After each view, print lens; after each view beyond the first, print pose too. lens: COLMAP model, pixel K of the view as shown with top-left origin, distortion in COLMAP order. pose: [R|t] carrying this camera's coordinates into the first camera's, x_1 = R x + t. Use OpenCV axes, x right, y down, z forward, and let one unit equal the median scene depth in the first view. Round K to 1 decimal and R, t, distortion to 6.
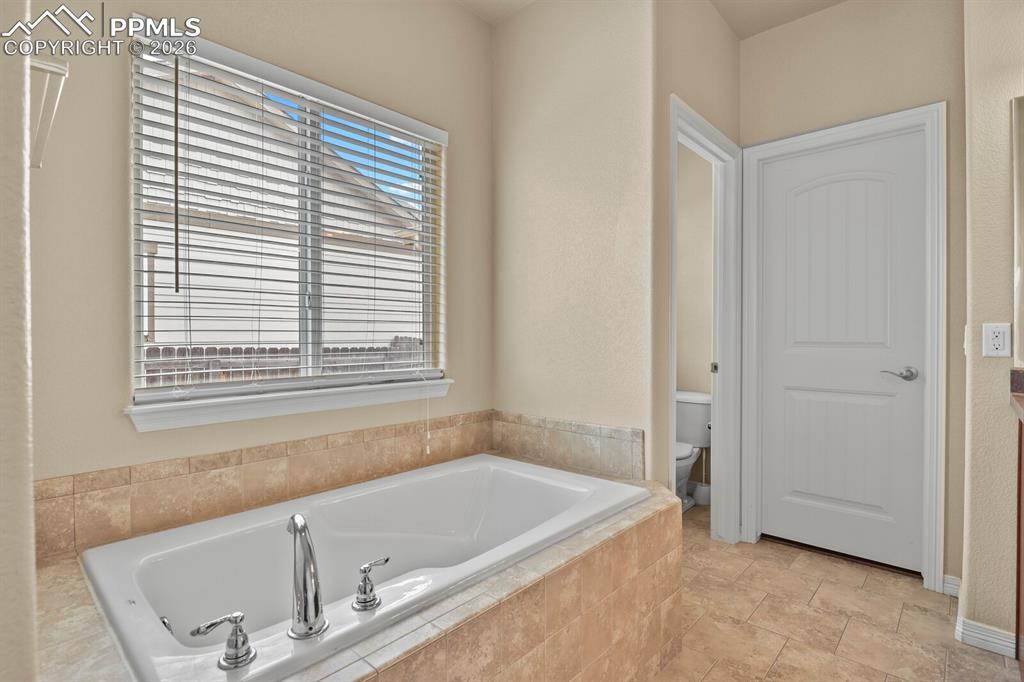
lens RADIAL K [[497.6, 0, 510.4], [0, 497.6, 338.8], [0, 0, 1]] dist [-0.010048, -0.004339]
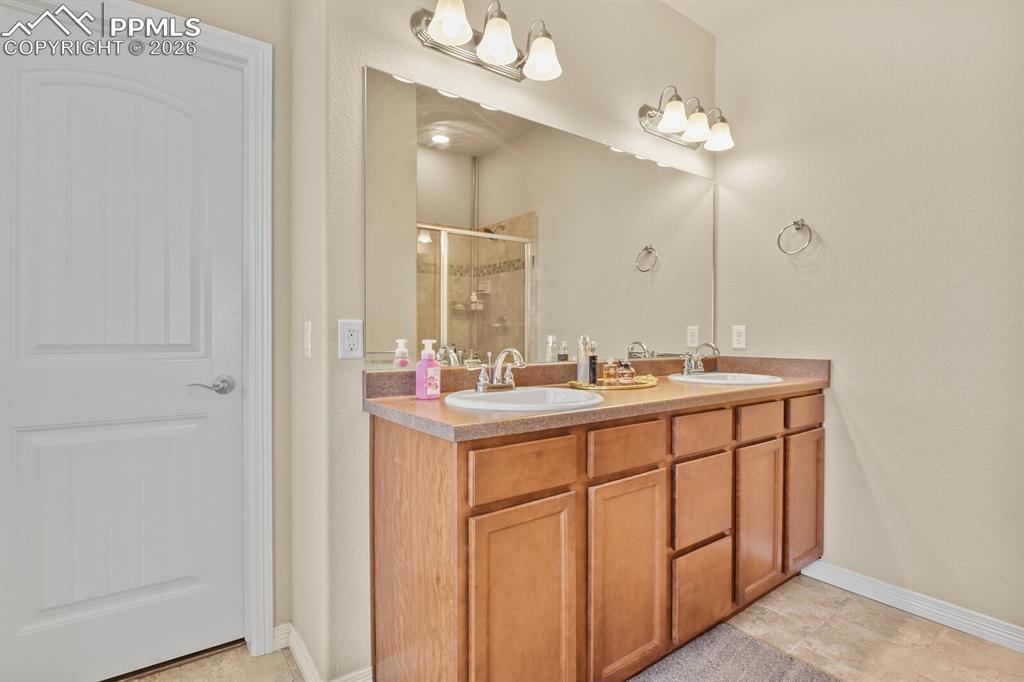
lens RADIAL K [[497.6, 0, 513.6], [0, 497.6, 337.5], [0, 0, 1]] dist [-0.010048, -0.004339]
pose [[0.176900, -0.007433, 0.984201, 0.143692], [0.008128, 0.999948, 0.006091, -0.002322], [-0.984195, 0.006922, 0.176951, 0.435603]]
